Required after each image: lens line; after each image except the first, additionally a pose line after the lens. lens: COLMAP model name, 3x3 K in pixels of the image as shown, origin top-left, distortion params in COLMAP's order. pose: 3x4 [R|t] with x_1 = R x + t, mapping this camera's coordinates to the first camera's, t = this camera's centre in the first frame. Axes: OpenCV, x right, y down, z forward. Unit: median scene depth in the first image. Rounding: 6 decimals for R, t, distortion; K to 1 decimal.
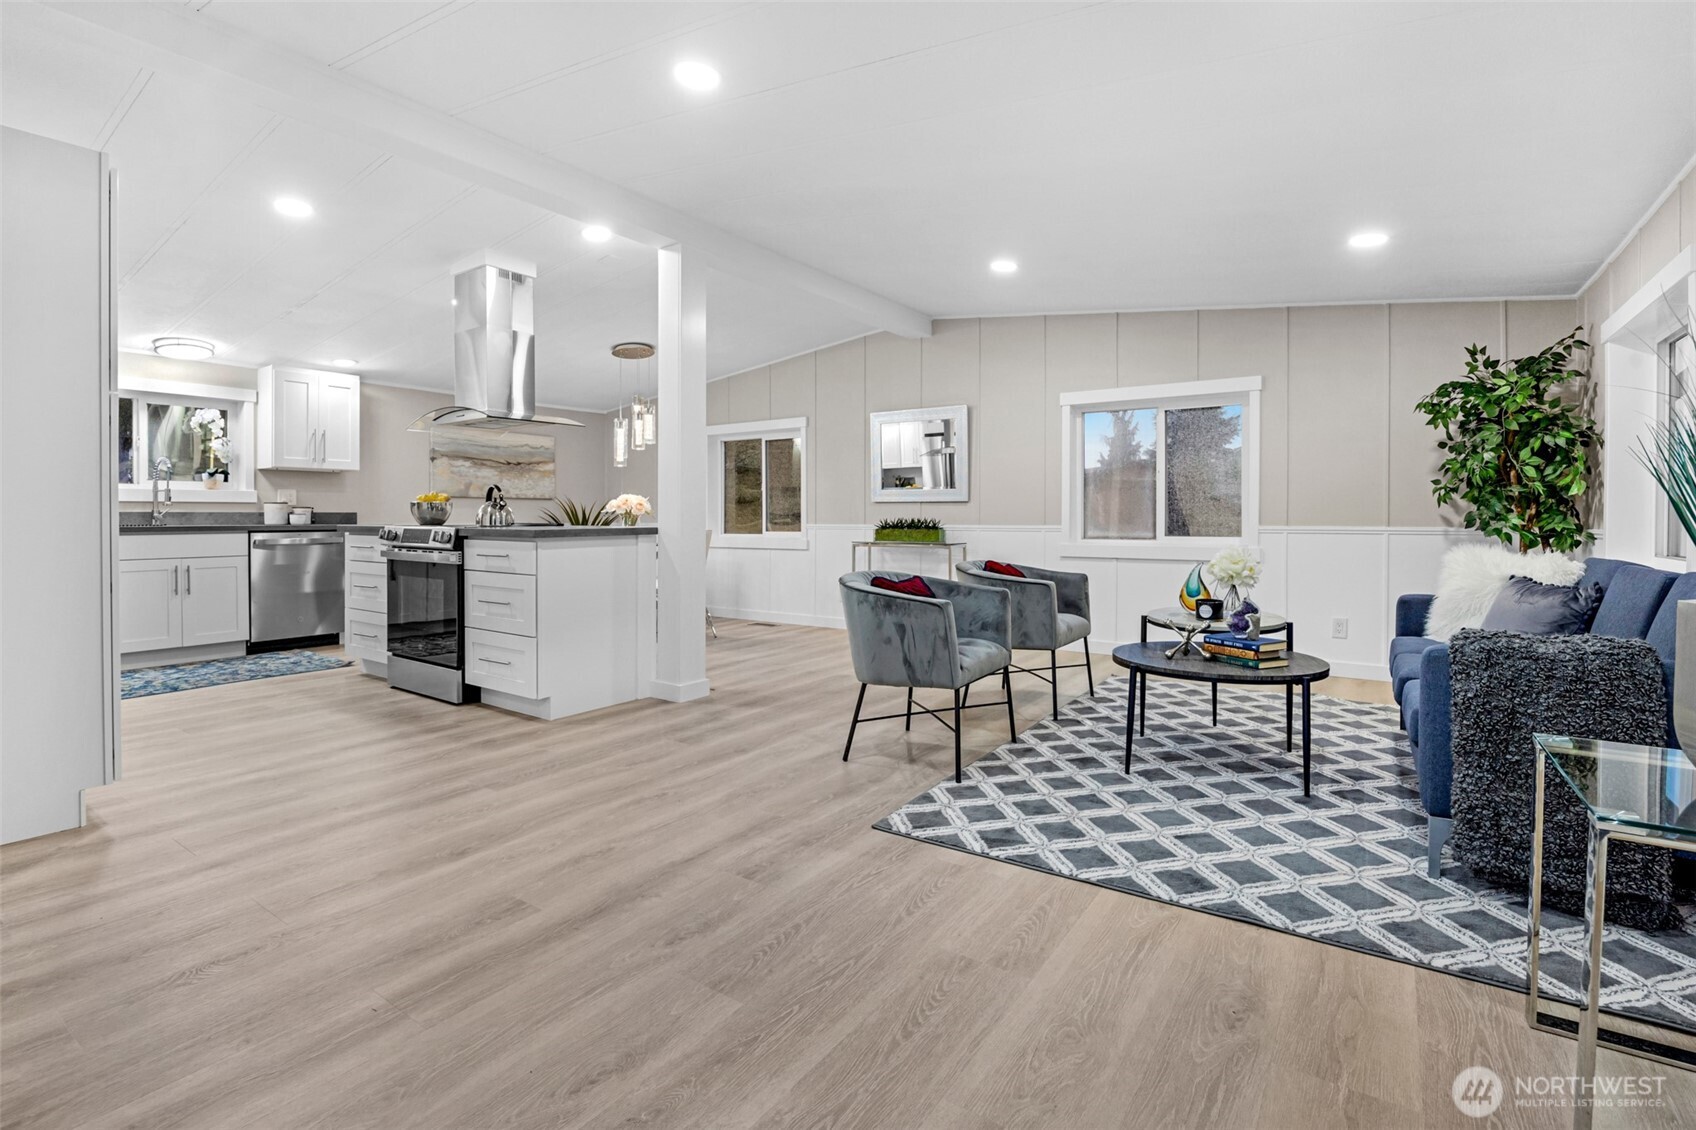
lens RADIAL K [[796.1, 0, 849.6], [0, 796.1, 528.1], [0, 0, 1]] dist [-0.019743, 0.000278]
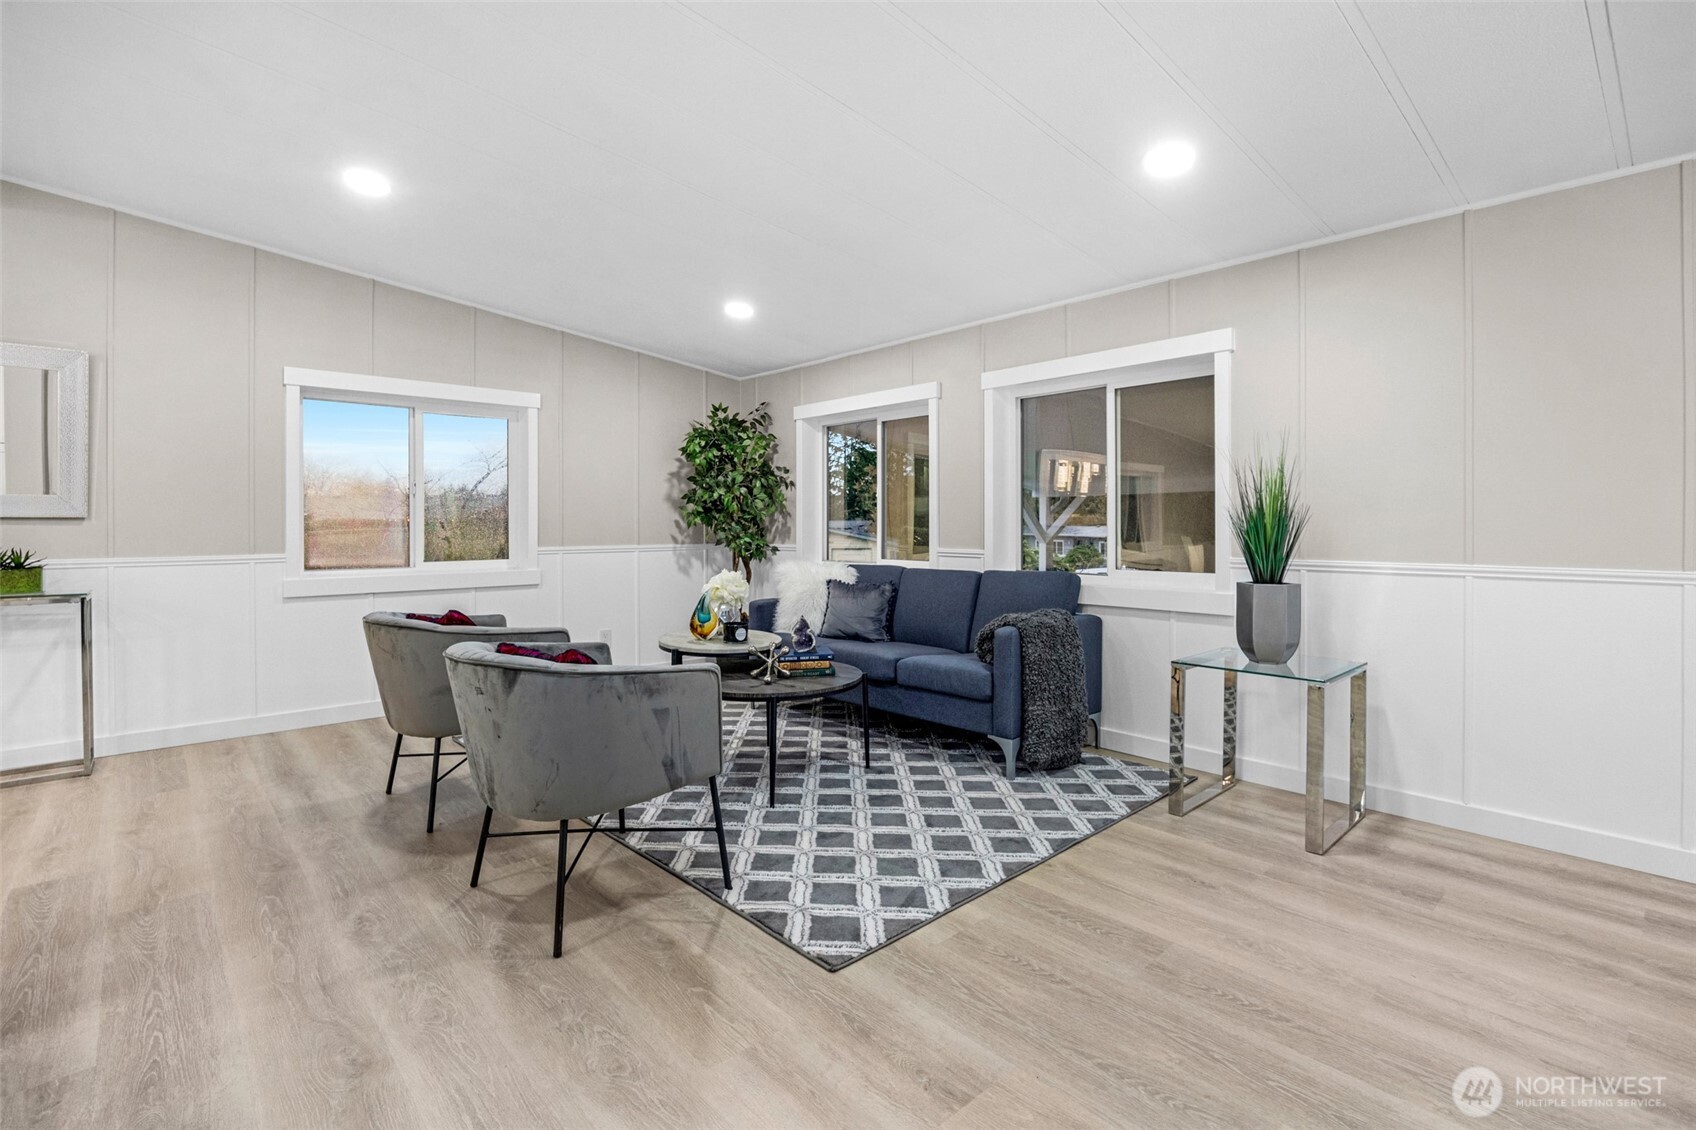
lens RADIAL K [[796.1, 0, 849.6], [0, 796.1, 528.1], [0, 0, 1]] dist [-0.019743, 0.000278]
pose [[0.216391, -0.006506, 0.976285, -0.729144], [0.016780, 0.999855, 0.002944, -0.046842], [-0.976163, 0.015745, 0.216468, 0.853367]]
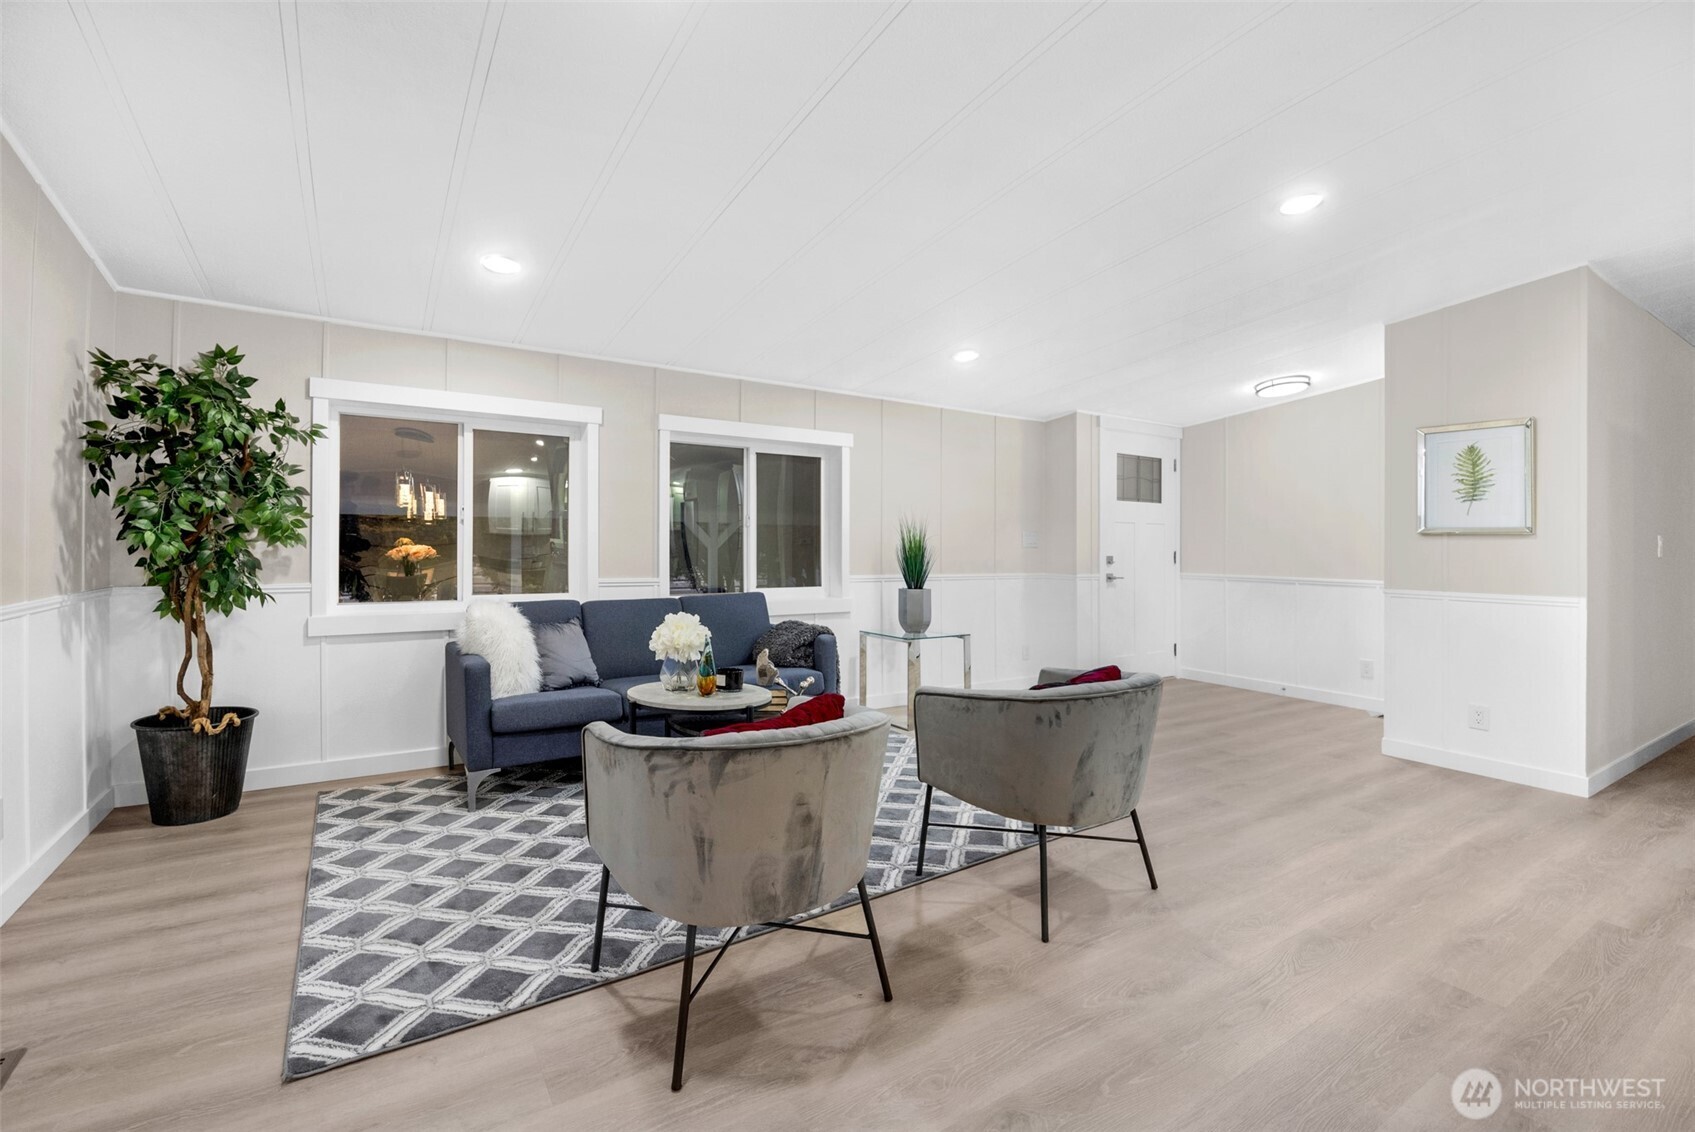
lens RADIAL K [[727.0, 0, 839.6], [0, 727.0, 545.6], [0, 0, 1]] dist [0.000938, -0.000068]
pose [[-0.924076, -0.004912, 0.382178, 0.008004], [-0.000448, 0.999931, 0.011771, -0.088483], [-0.382209, 0.010706, -0.924014, 2.394129]]
